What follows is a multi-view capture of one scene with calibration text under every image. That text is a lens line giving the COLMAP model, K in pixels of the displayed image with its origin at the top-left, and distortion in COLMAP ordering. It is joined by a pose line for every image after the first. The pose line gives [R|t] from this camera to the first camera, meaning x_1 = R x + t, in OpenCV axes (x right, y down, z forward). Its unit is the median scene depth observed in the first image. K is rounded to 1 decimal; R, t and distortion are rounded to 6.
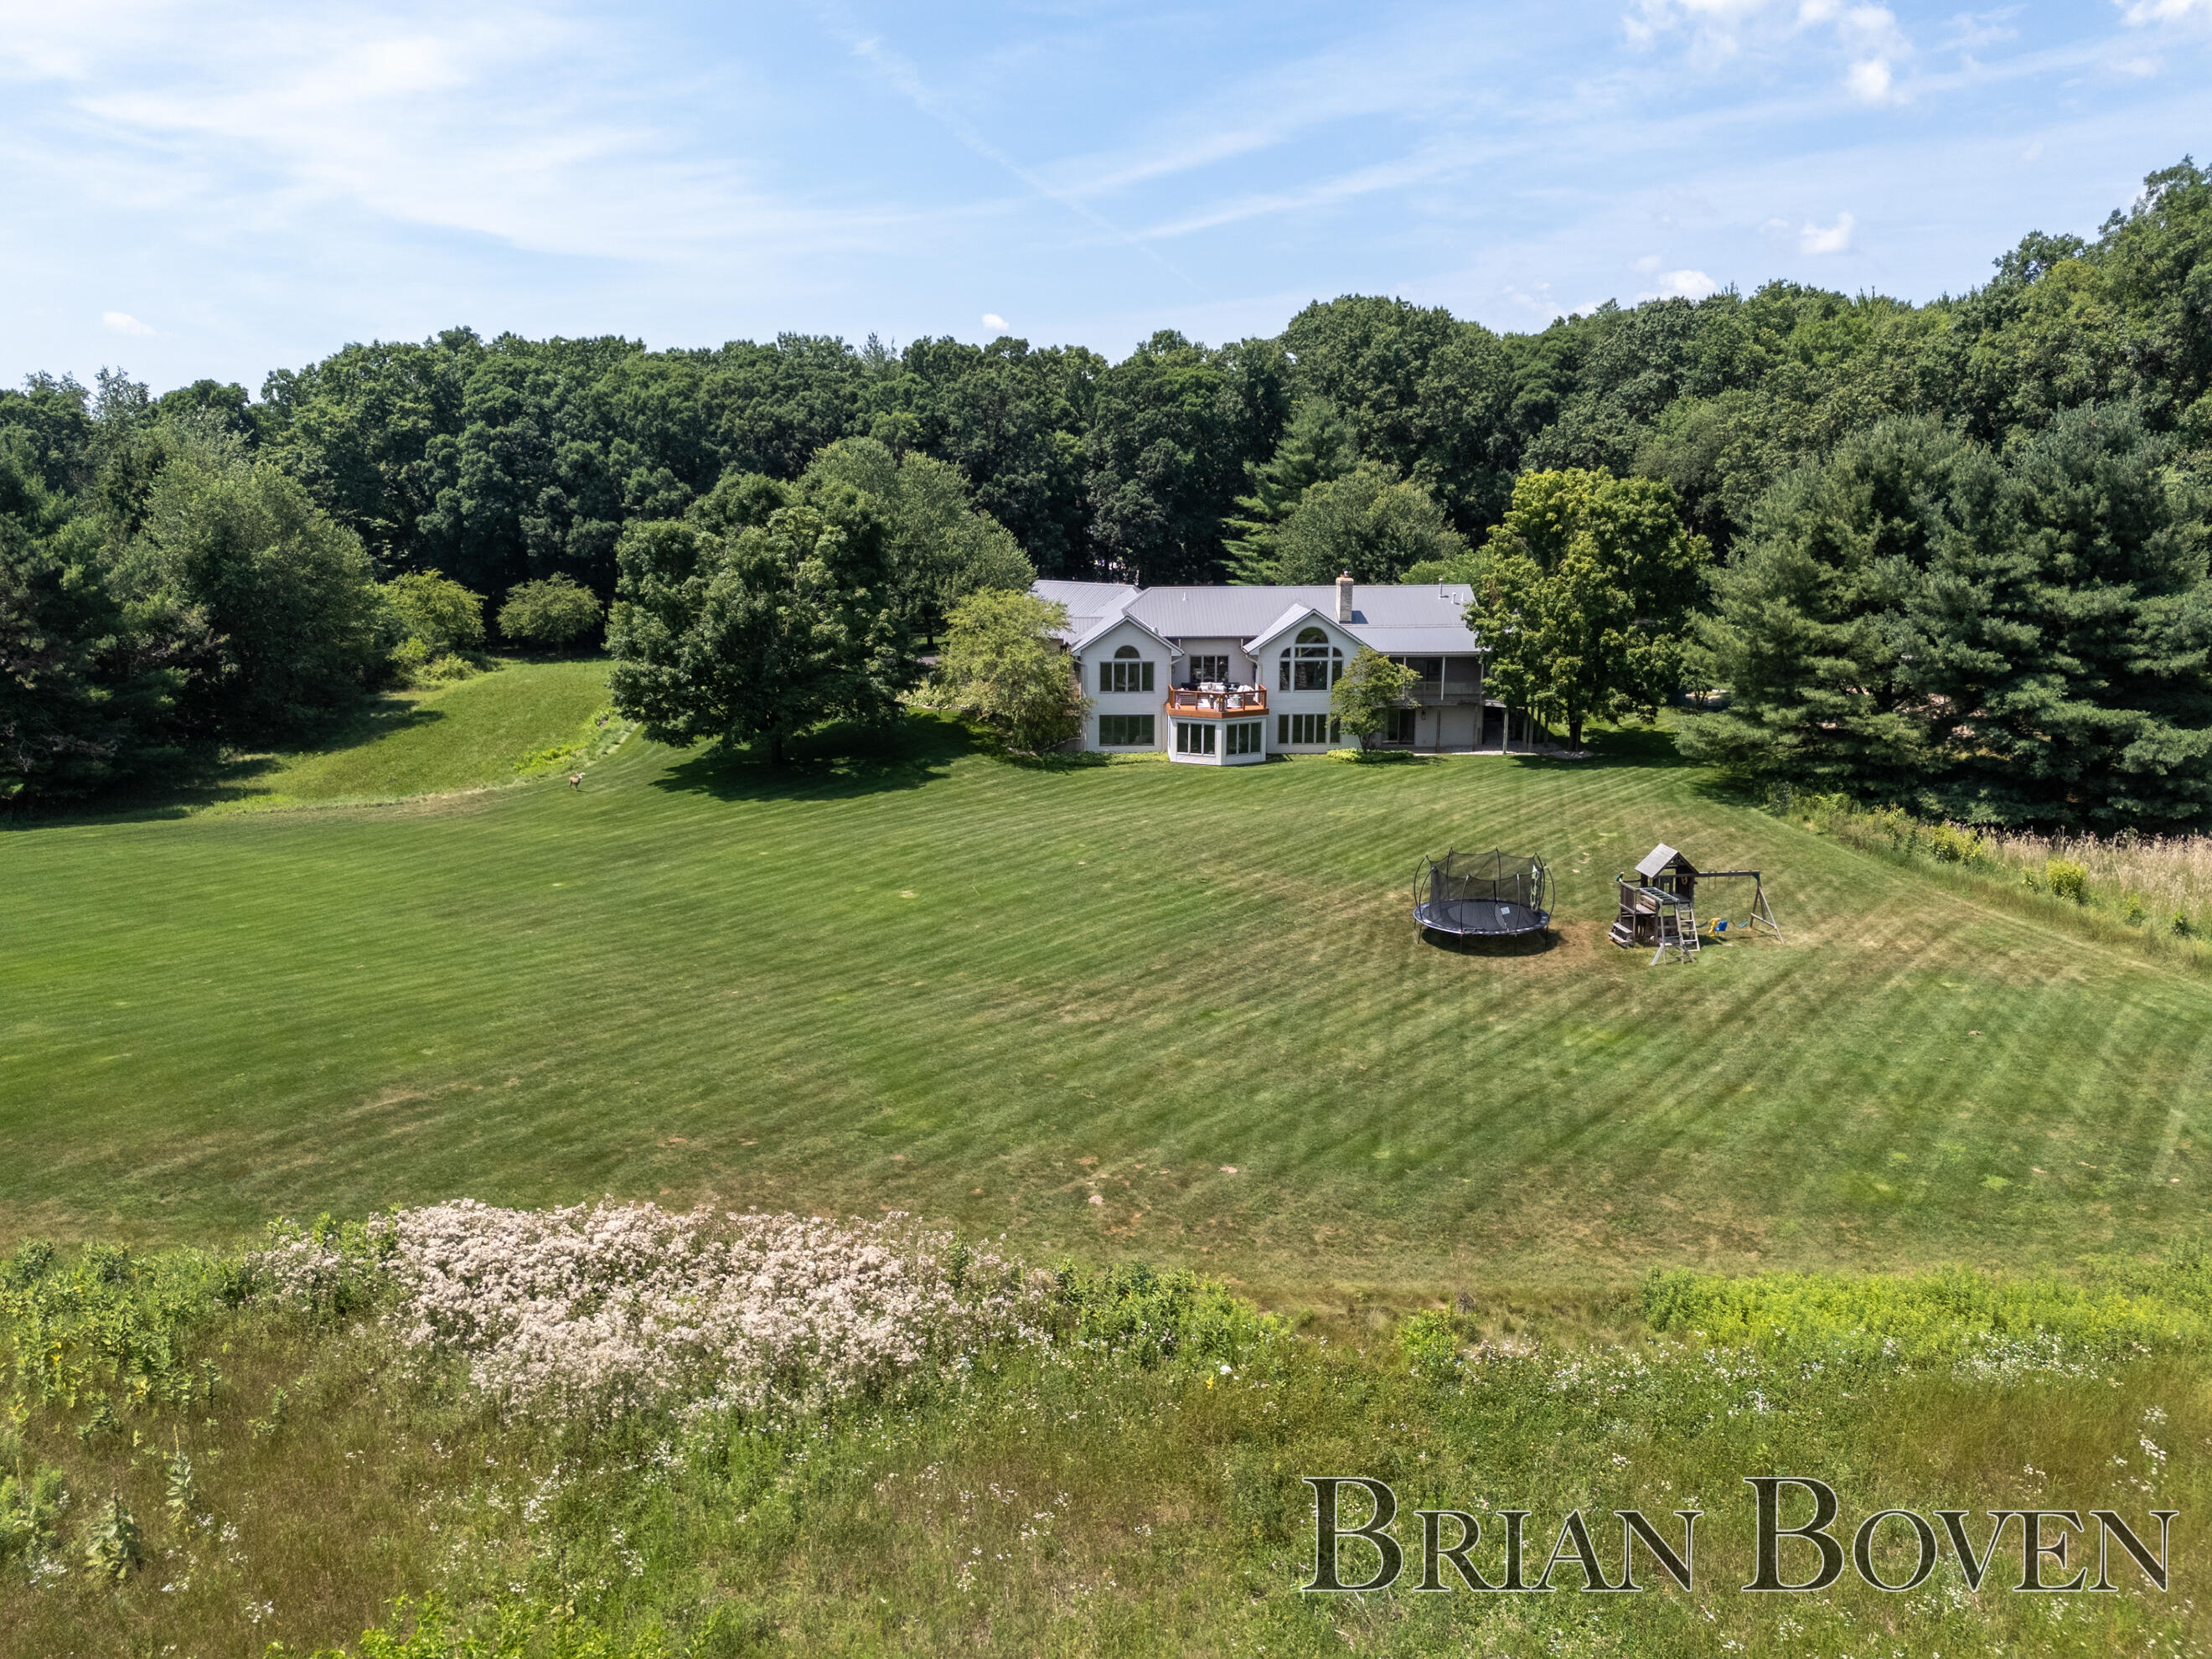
lens RADIAL K [[1617.0, 0, 1105.2], [0, 1617.0, 835.5], [0, 0, 1]] dist [0.049969, -0.070685]
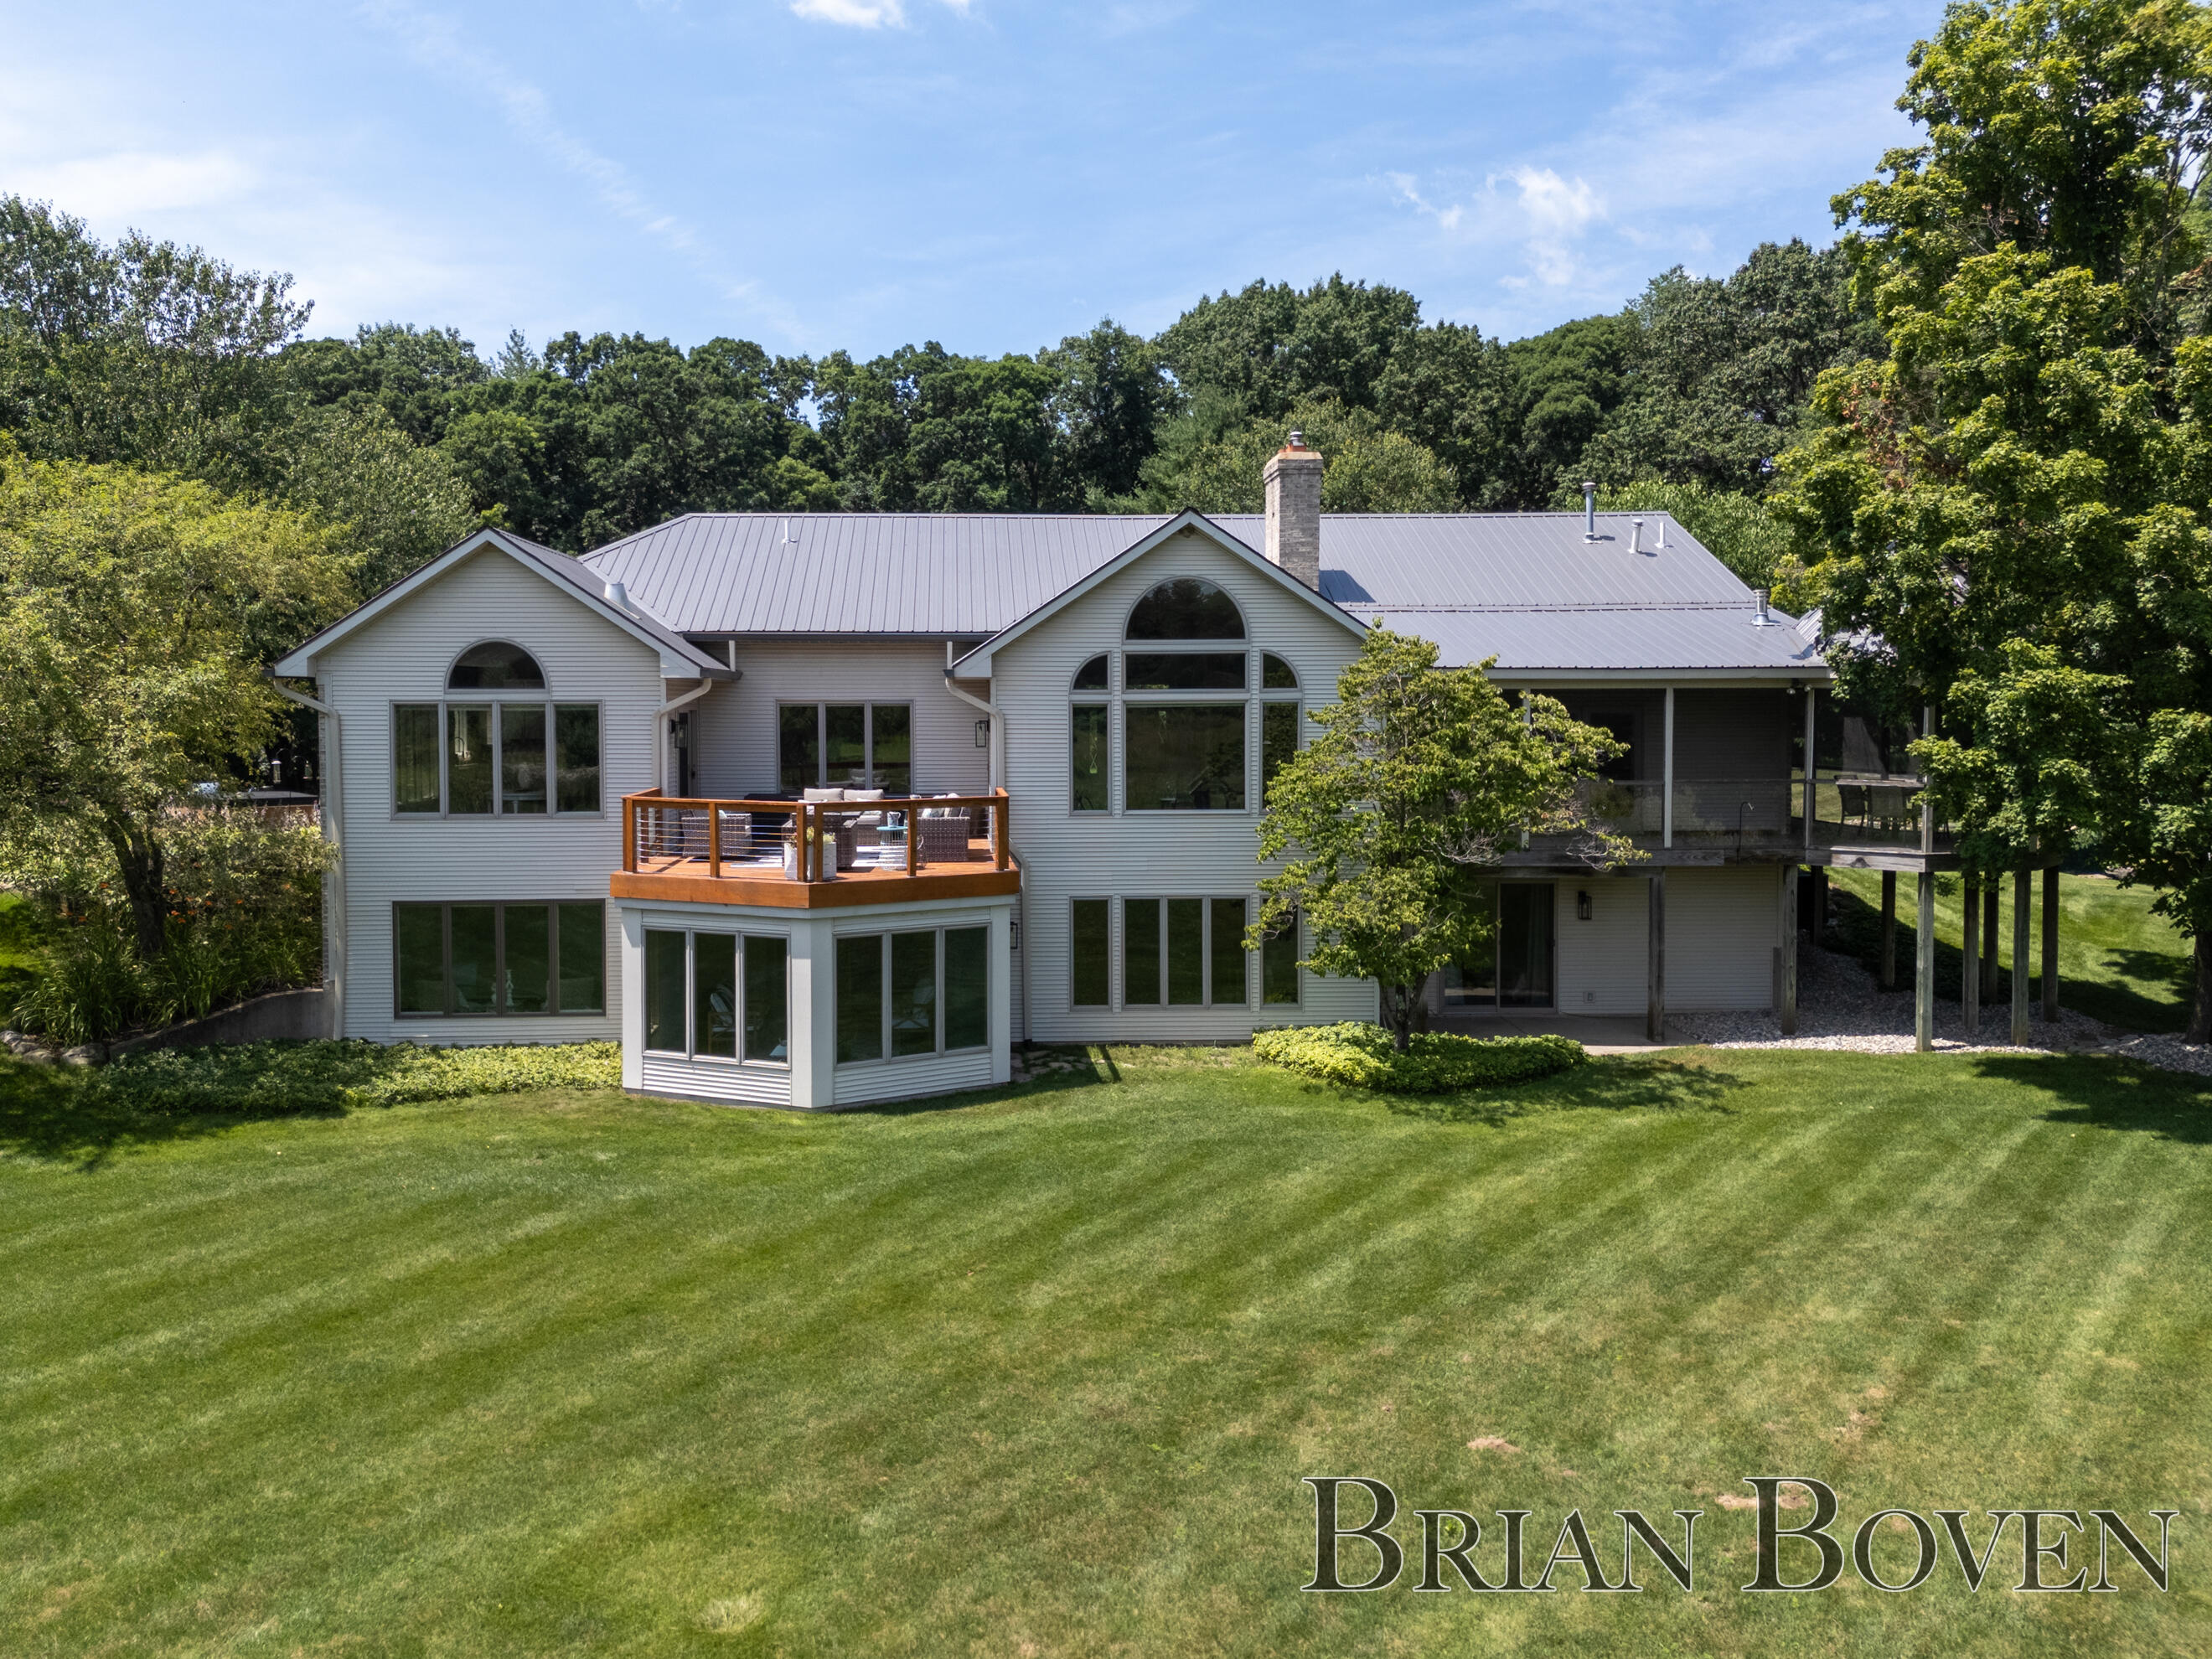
lens RADIAL K [[1657.6, 0, 1032.0], [0, 1657.6, 777.3], [0, 0, 1]] dist [0.064219, -0.001442]
pose [[0.999900, -0.001799, 0.014055, 0.096007], [0.004103, 0.986179, -0.165631, -0.048360], [-0.013563, 0.165672, 0.986088, 0.715543]]
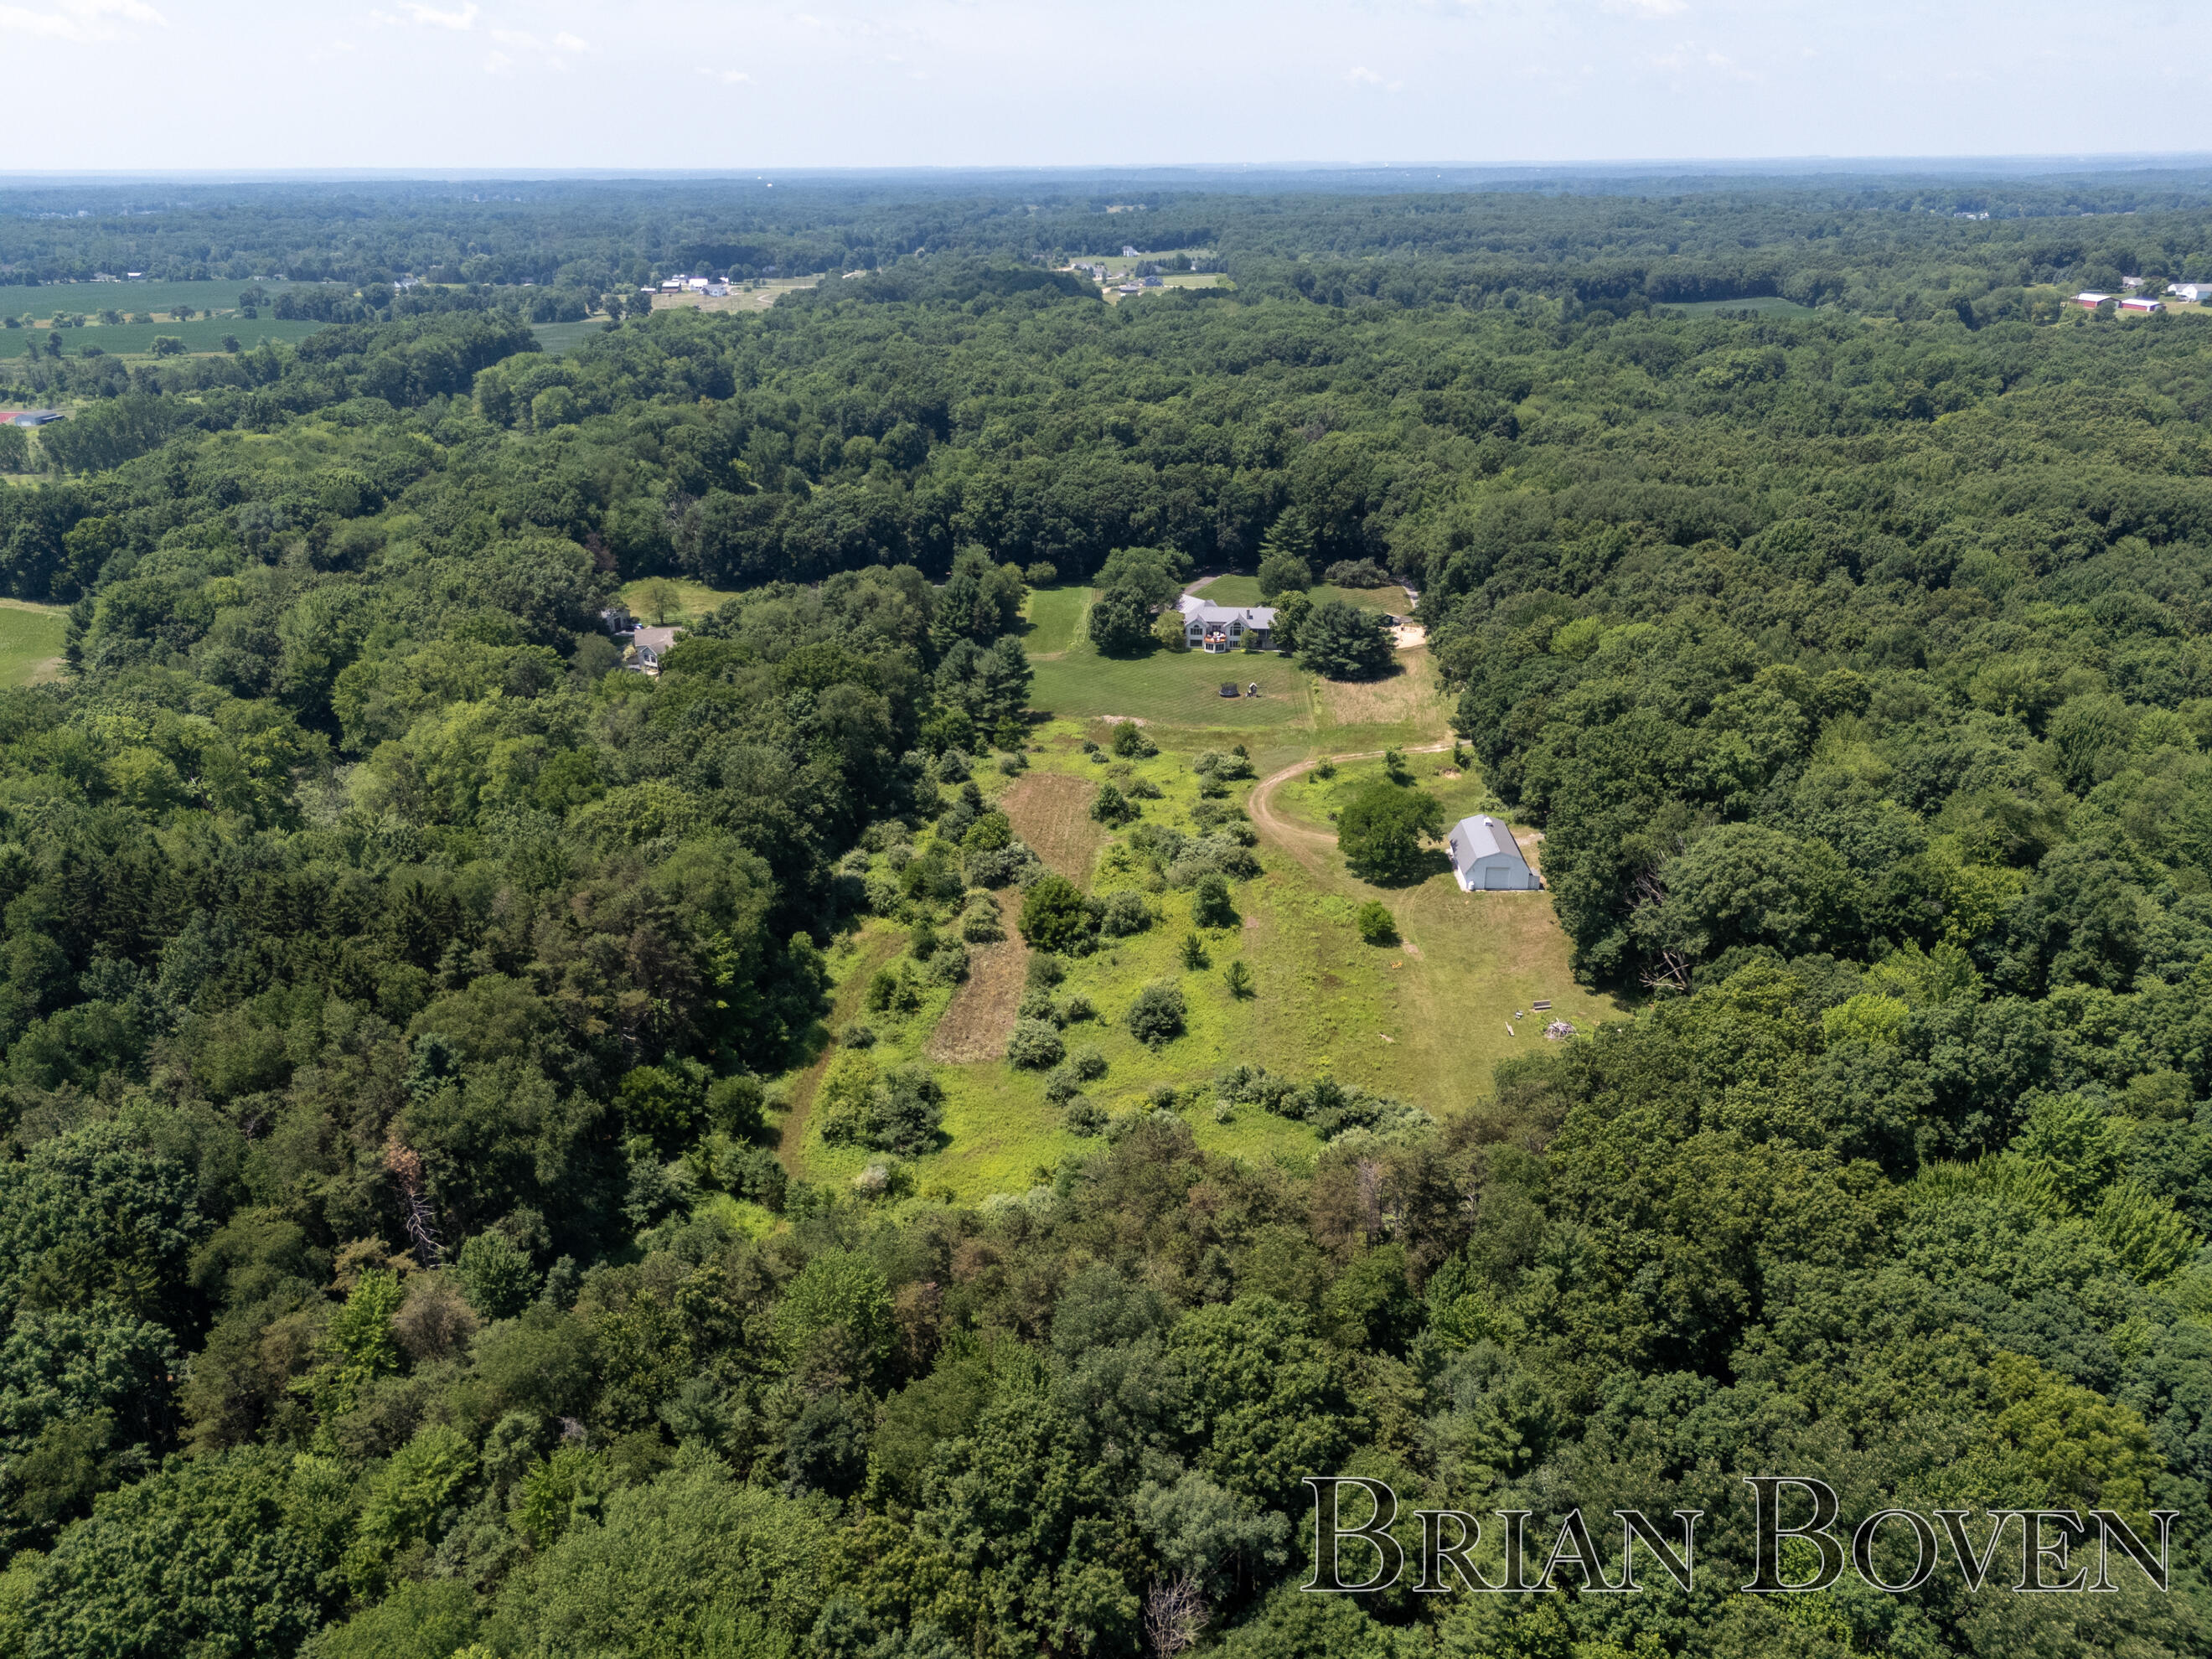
lens RADIAL K [[1610.2, 0, 1106.0], [0, 1610.2, 829.5], [0, 0, 1]] dist [0.072098, -0.107176]
pose [[0.986793, 0.055448, -0.152199, 0.477041], [-0.026920, 0.982660, 0.183454, -0.370421], [0.159731, -0.176934, 0.971175, -3.498239]]
